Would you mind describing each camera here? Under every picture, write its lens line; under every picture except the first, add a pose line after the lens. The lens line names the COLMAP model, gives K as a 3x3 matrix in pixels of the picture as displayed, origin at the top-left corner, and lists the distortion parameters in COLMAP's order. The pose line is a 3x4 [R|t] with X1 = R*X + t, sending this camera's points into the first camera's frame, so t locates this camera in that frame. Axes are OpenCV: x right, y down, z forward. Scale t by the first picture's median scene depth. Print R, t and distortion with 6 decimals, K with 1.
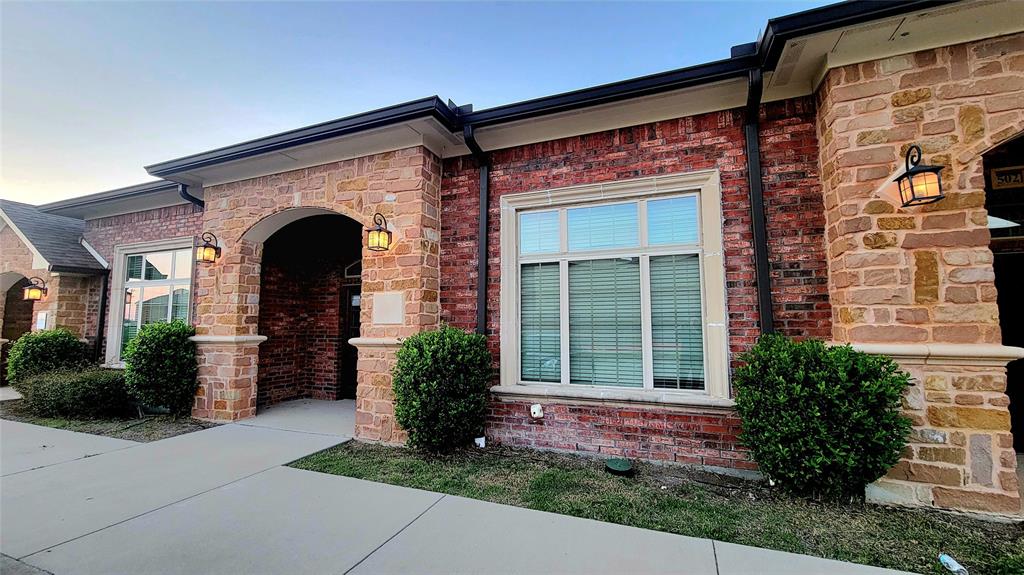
lens RADIAL K [[417.9, 0, 519.4], [0, 417.9, 283.4], [0, 0, 1]] dist [-0.001503, -0.000404]
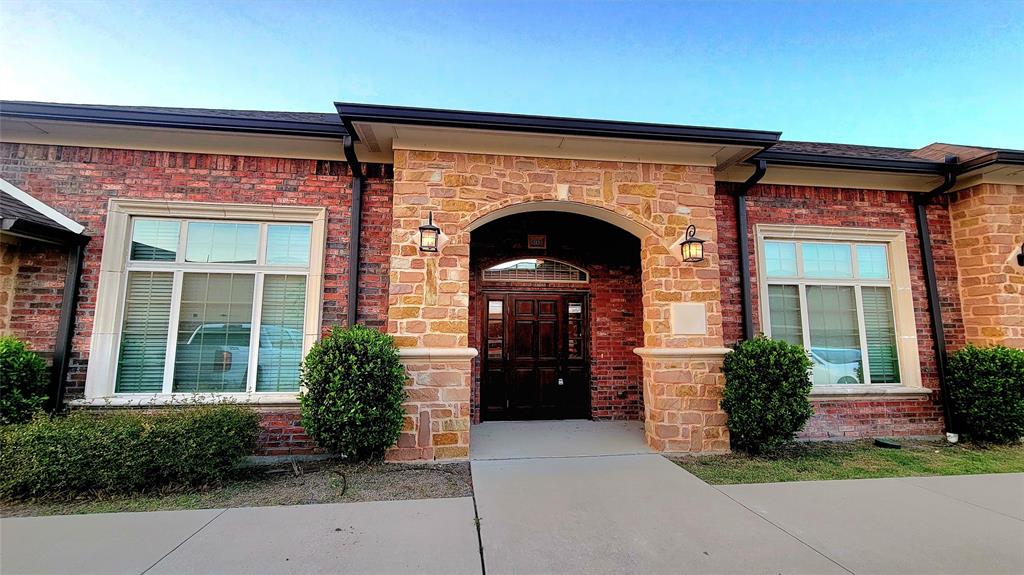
lens RADIAL K [[417.9, 0, 512.4], [0, 417.9, 283.1], [0, 0, 1]] dist [-0.001503, -0.000404]
pose [[0.875222, 0.068410, 0.478859, -1.271809], [-0.053758, 0.997573, -0.044260, 0.043883], [-0.480724, 0.012995, 0.876775, 0.342249]]
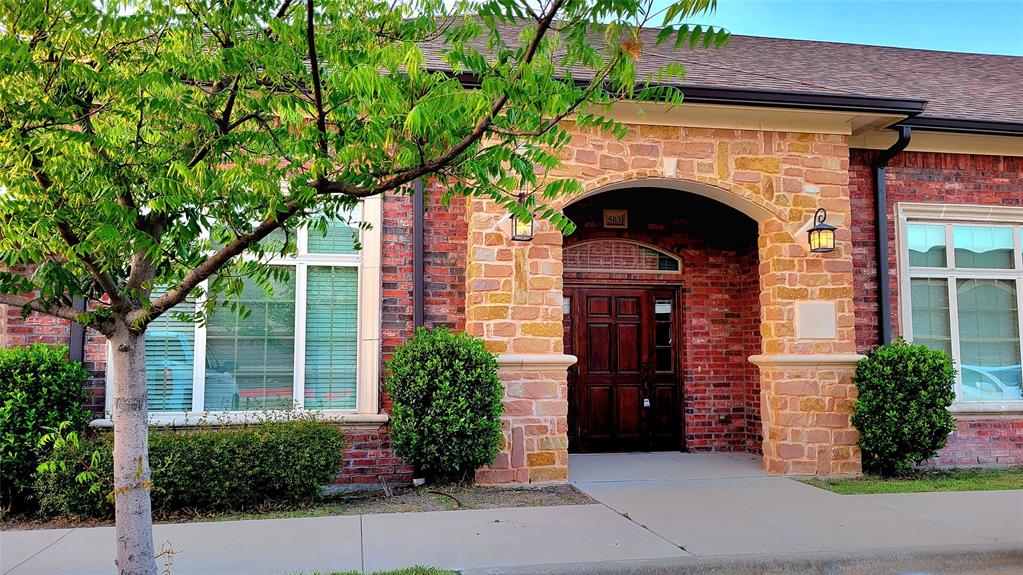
lens RADIAL K [[797.7, 0, 515.0], [0, 797.7, 283.6], [0, 0, 1]] dist [0.041764, -0.026863]
pose [[0.836992, 0.053608, 0.544583, -1.857219], [-0.054558, 0.998406, -0.014429, 0.045588], [-0.544489, -0.017634, 0.838583, -0.037238]]
